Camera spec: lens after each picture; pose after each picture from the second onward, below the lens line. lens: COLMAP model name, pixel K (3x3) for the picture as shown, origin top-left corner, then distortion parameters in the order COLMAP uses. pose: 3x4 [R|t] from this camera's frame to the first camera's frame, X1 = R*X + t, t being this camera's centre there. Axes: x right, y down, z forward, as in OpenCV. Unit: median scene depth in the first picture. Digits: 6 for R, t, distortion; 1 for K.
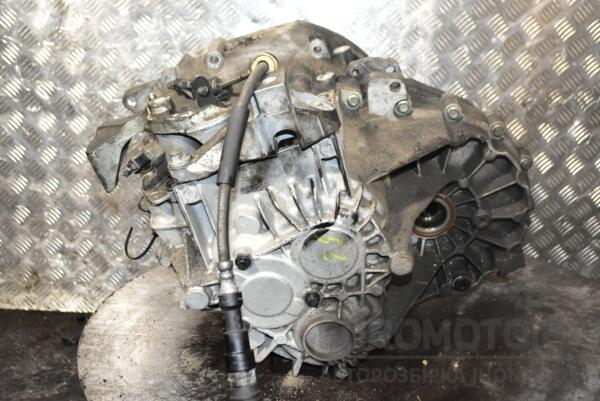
lens RADIAL K [[768.2, 0, 295.7], [0, 768.2, 195.6], [0, 0, 1]] dist [0.016416, 0.000000]
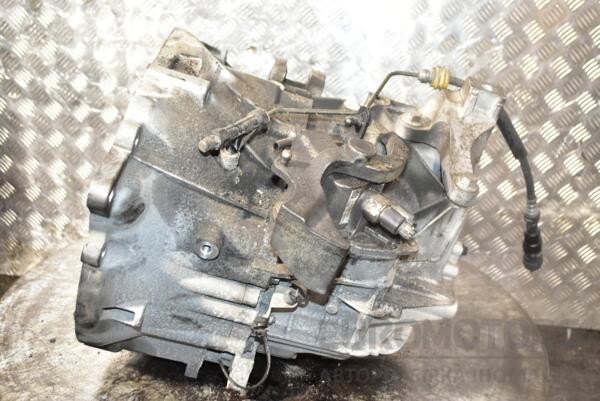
lens RADIAL K [[703.7, 0, 299.8], [0, 703.7, 202.5], [0, 0, 1]] dist [0.025716, 0.000000]
pose [[0.993940, 0.036276, -0.103762, 0.183252], [-0.034275, 0.999192, 0.021006, 0.006283], [0.104440, -0.017322, 0.994380, 0.020458]]
